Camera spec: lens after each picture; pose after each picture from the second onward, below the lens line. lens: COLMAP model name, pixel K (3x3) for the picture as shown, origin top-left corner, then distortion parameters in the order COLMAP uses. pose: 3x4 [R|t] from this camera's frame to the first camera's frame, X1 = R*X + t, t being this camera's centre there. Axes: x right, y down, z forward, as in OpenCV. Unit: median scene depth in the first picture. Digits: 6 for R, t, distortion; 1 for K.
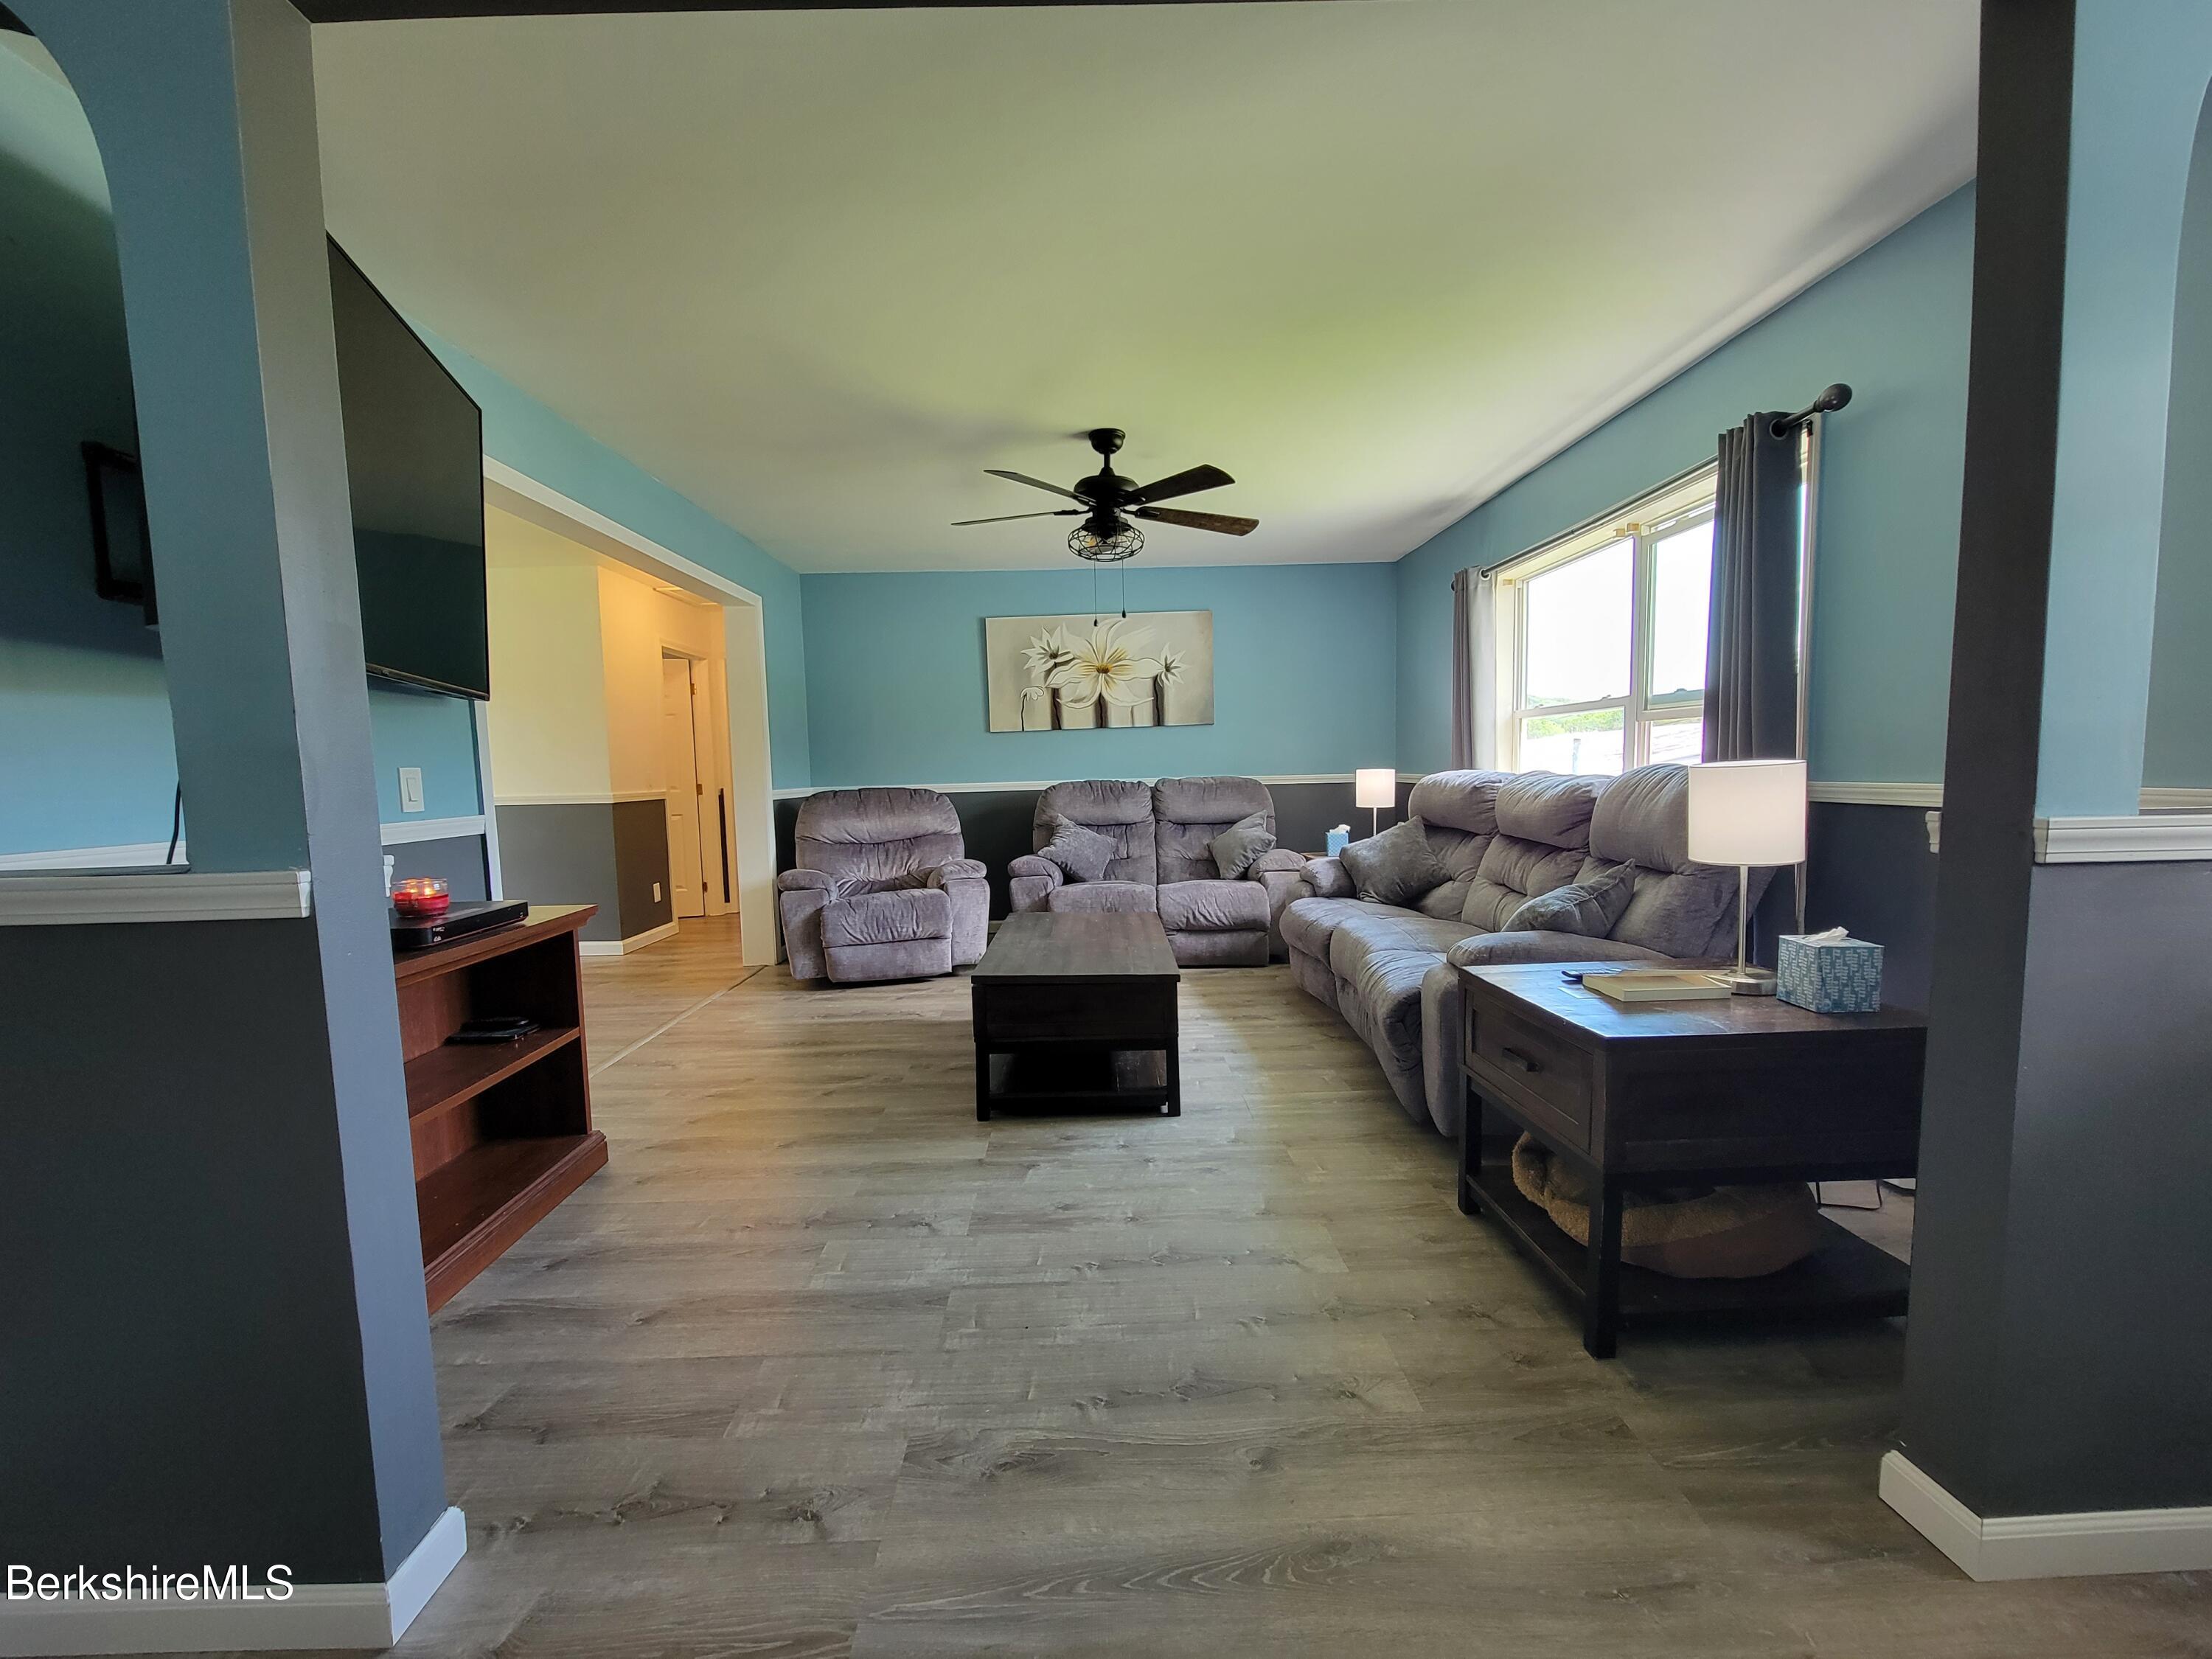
lens RADIAL K [[902.8, 0, 1111.2], [0, 902.8, 845.5], [0, 0, 1]] dist [-0.001979, 0.000163]
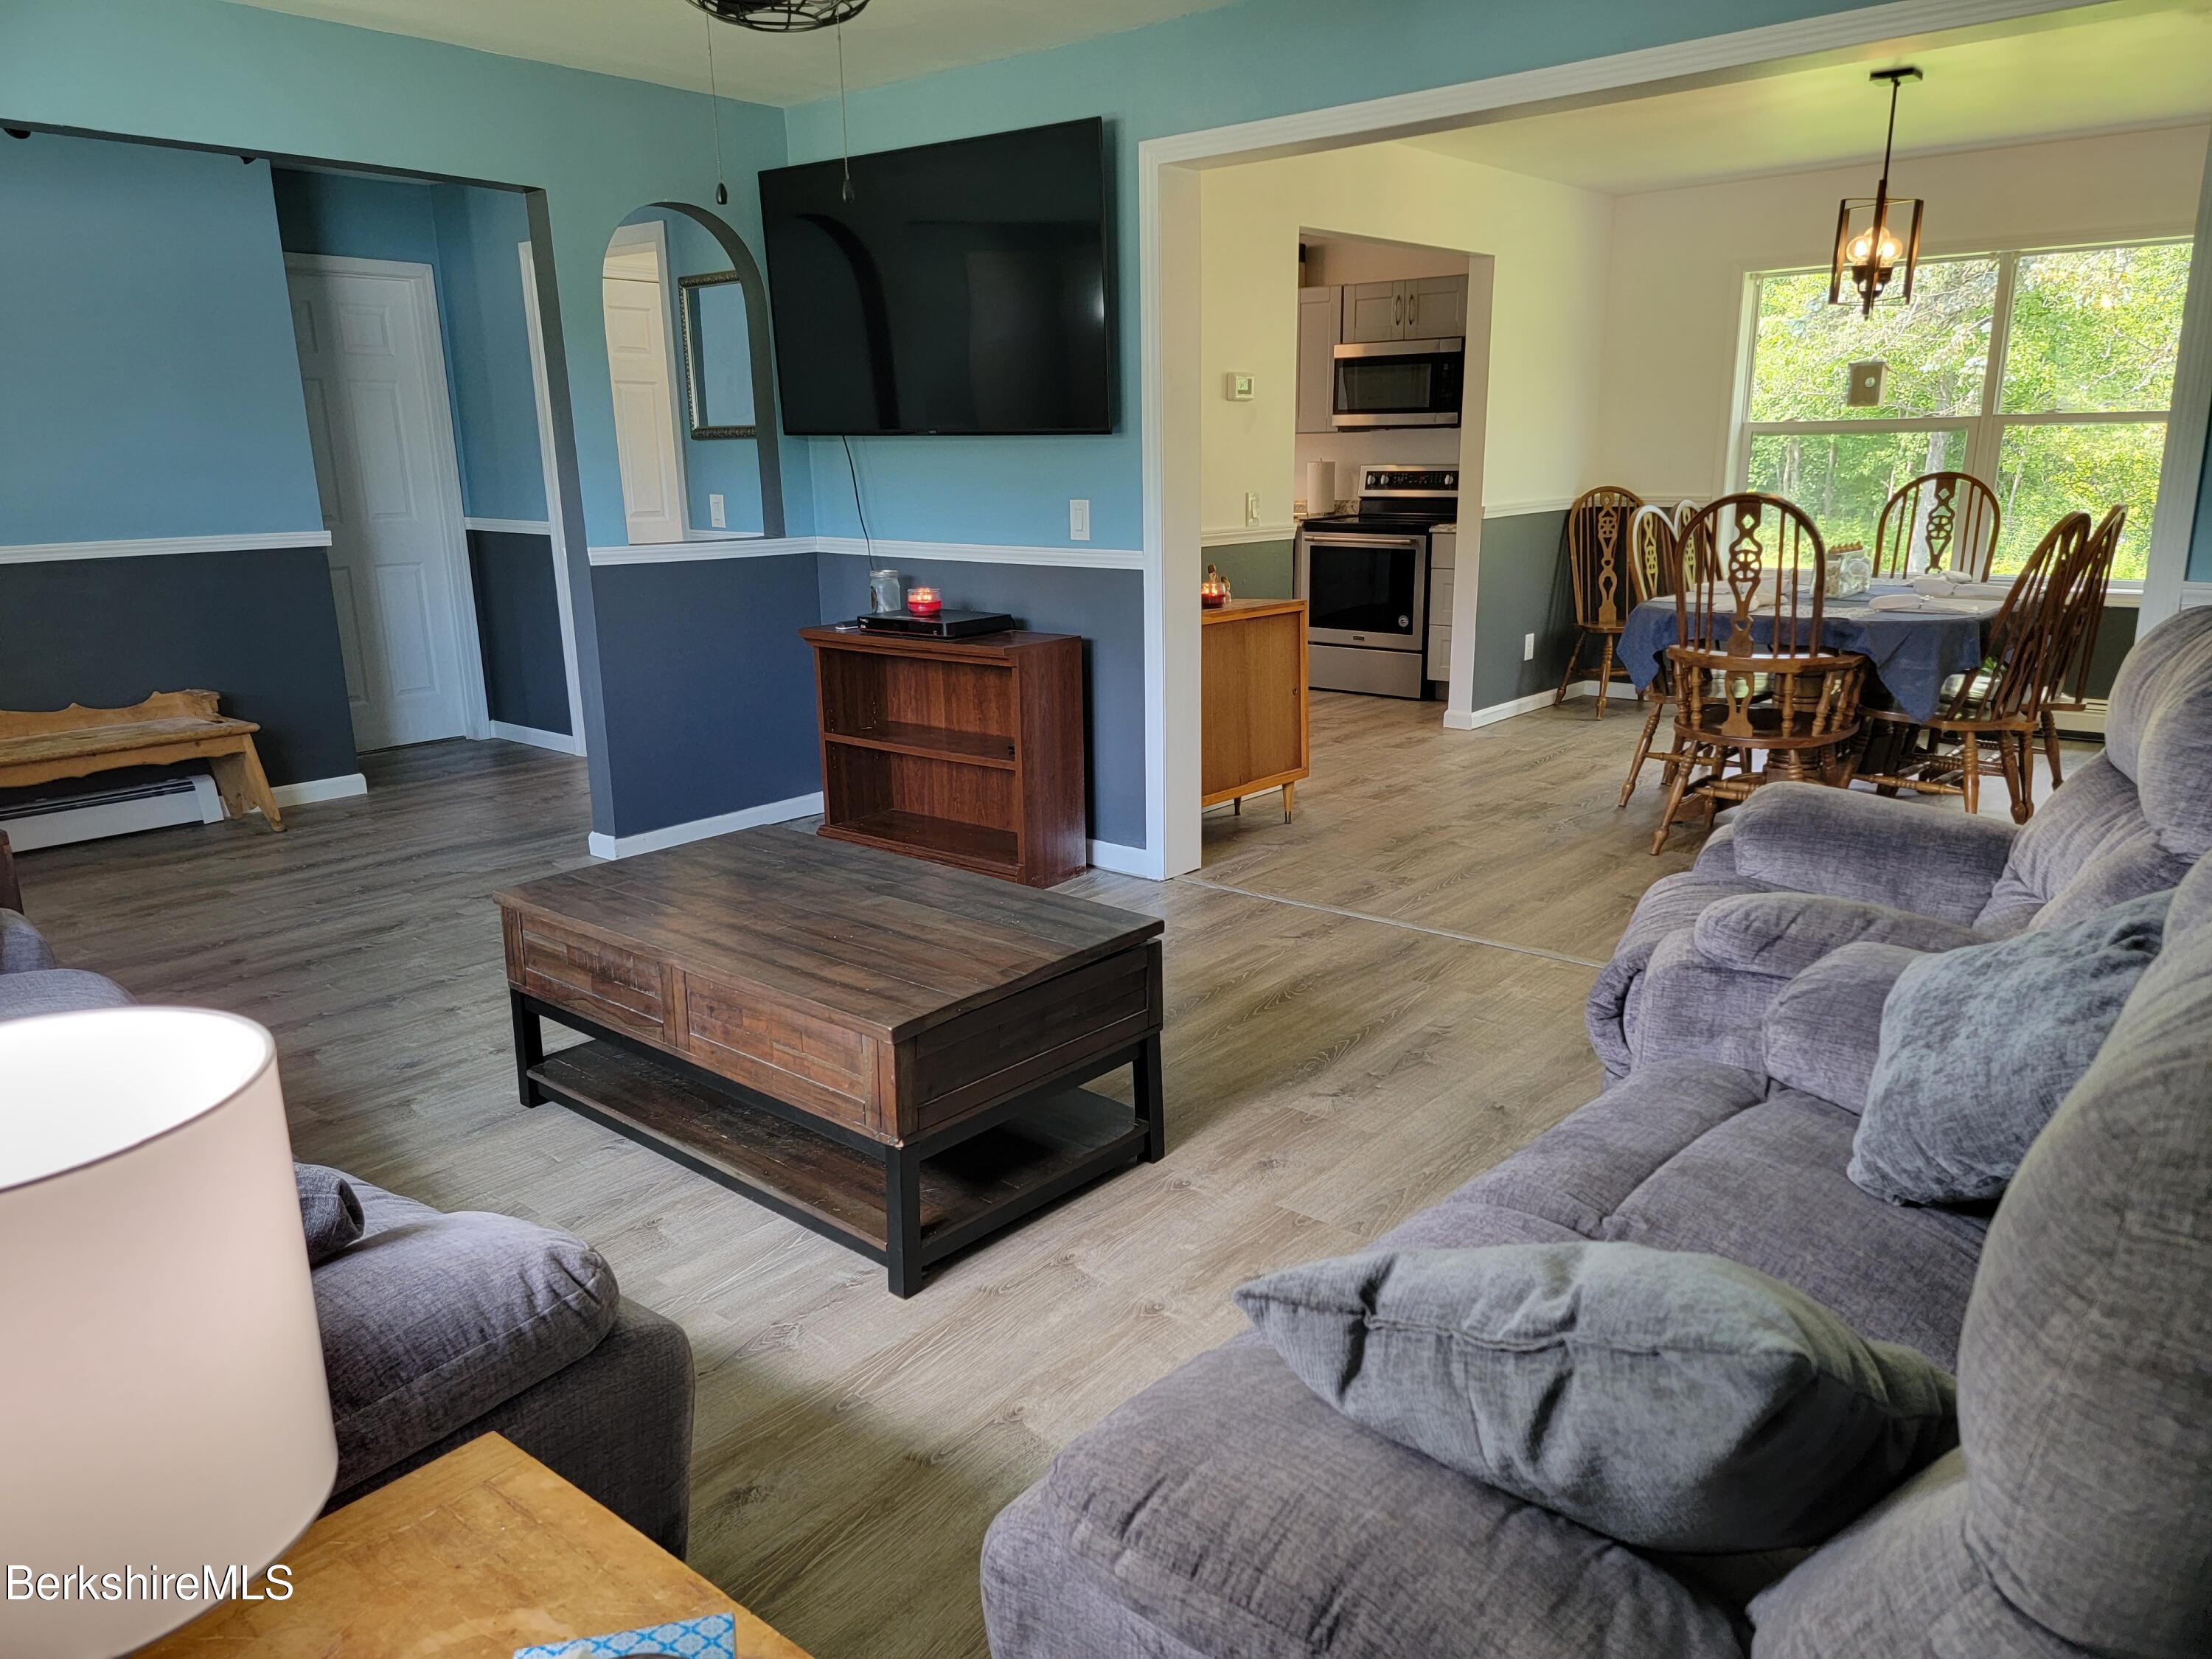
lens RADIAL K [[1544.1, 0, 1106.0], [0, 1544.1, 829.5], [0, 0, 1]] dist [0.072253, -0.069057]
pose [[-0.666006, 0.217244, -0.713611, 0.729878], [-0.031453, 0.947623, 0.317838, -0.344382], [0.745283, 0.234127, -0.624290, 2.574876]]
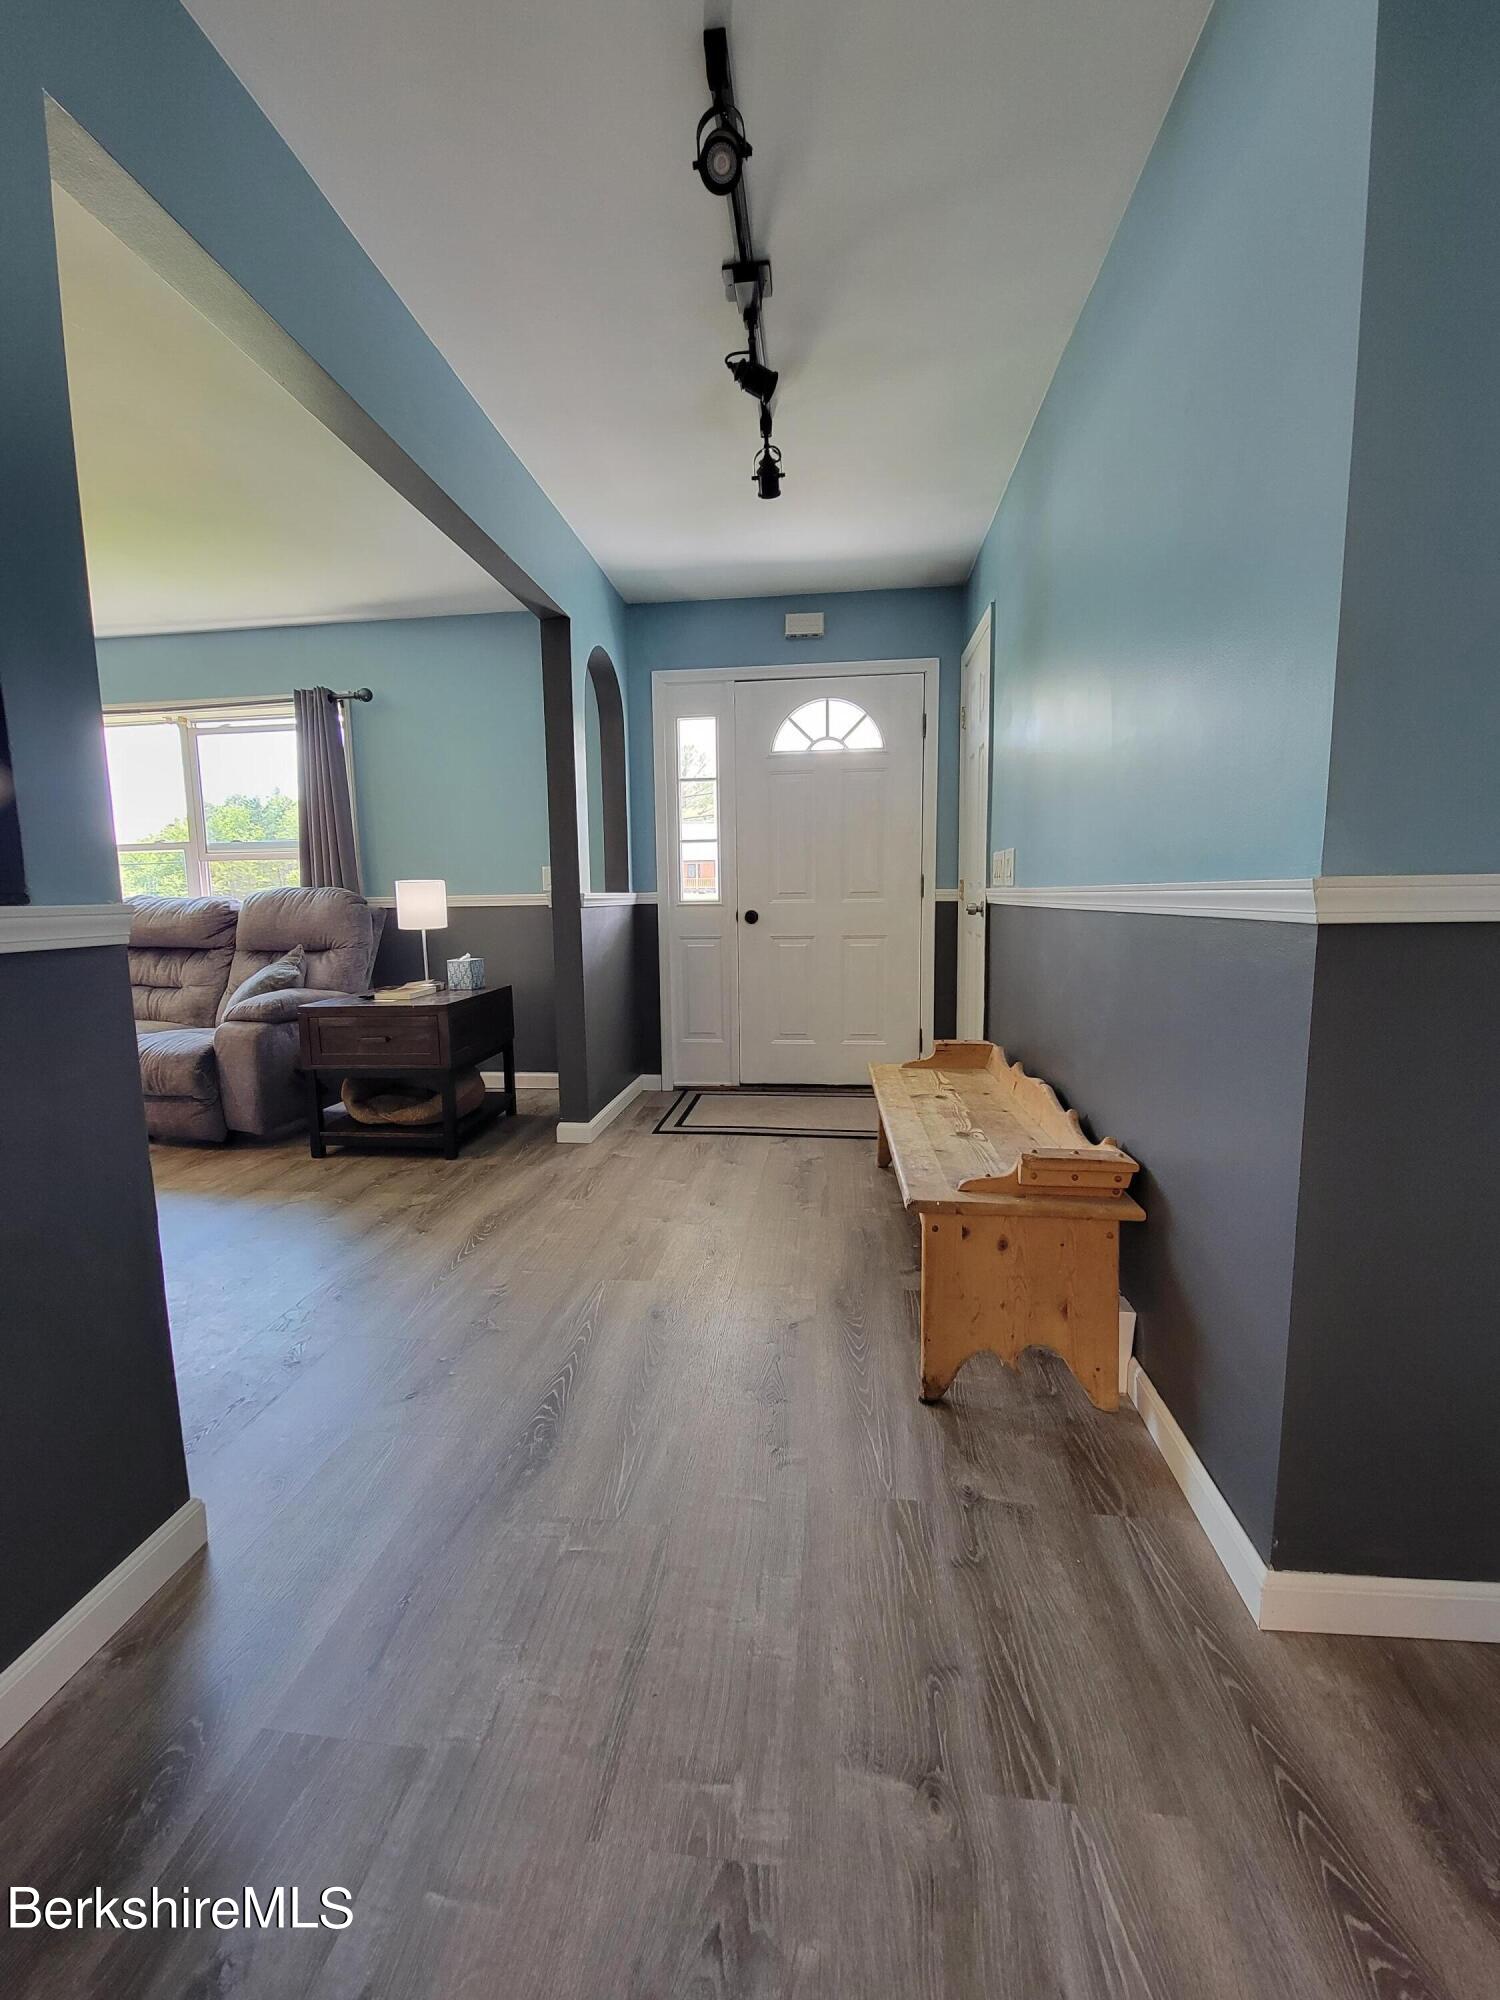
lens RADIAL K [[816.3, 0, 750.0], [0, 816.3, 1000.0], [0, 0, 1]] dist [-0.001979, 0.000163]
pose [[0.116130, -0.102523, 0.987929, -0.915756], [0.101705, 0.990657, 0.090851, 0.074002], [-0.988013, 0.089927, 0.125473, 0.036644]]
